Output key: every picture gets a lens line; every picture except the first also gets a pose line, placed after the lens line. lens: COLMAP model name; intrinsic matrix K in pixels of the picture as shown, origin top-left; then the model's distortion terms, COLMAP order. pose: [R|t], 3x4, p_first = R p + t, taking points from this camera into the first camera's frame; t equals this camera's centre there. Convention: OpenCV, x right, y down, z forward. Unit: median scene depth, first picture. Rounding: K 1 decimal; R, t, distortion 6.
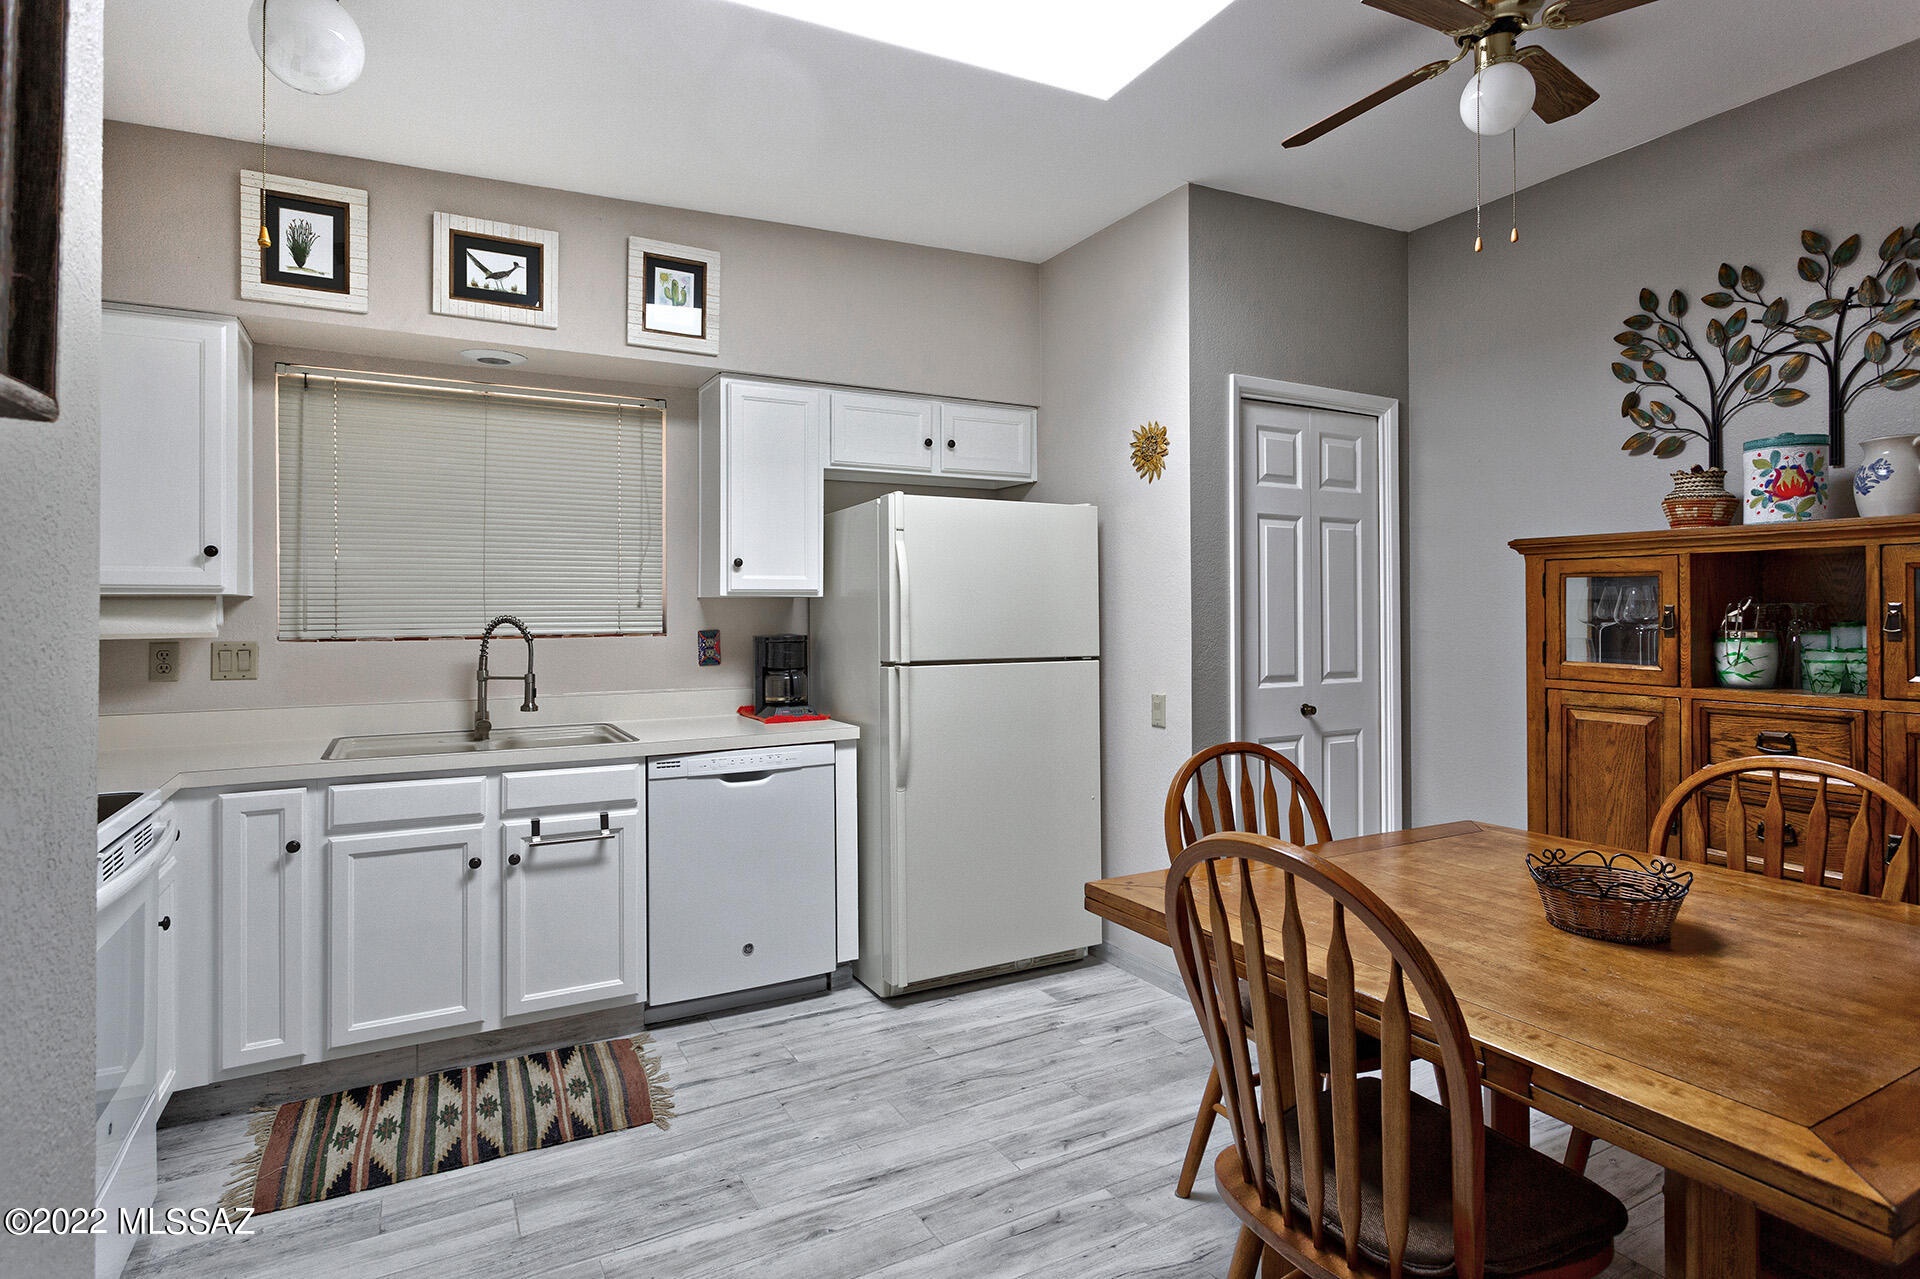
lens RADIAL K [[998.2, 0, 960.2], [0, 998.2, 602.9], [0, 0, 1]] dist [-0.000467, -0.000059]
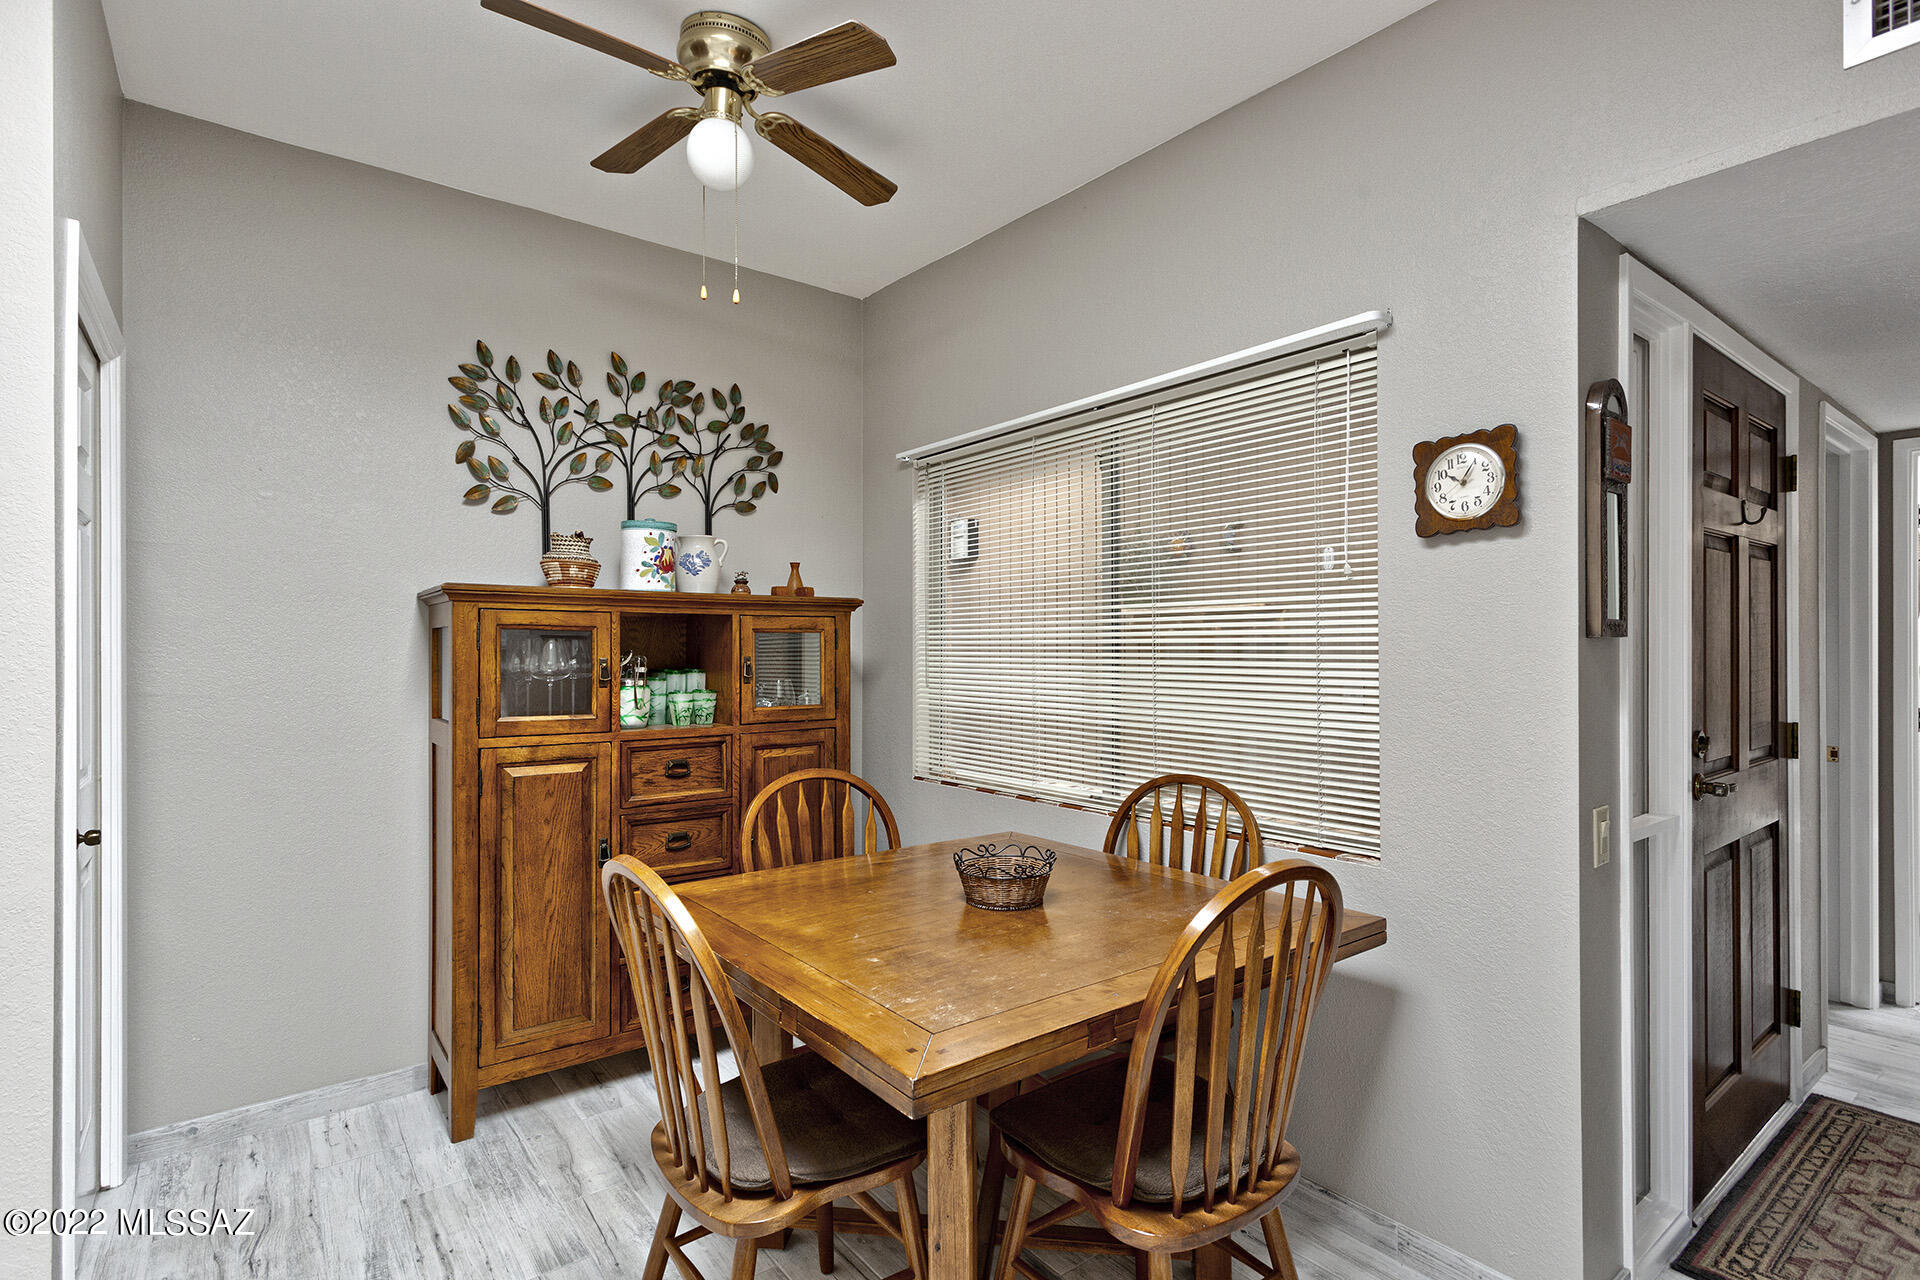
lens RADIAL K [[932.8, 0, 954.5], [0, 932.8, 644.9], [0, 0, 1]] dist [-0.000045, 0.000022]
pose [[-0.154005, 0.008112, 0.988037, -0.341132], [-0.004873, 0.999948, -0.008969, -0.004451], [-0.988058, -0.006196, -0.153958, 0.739467]]
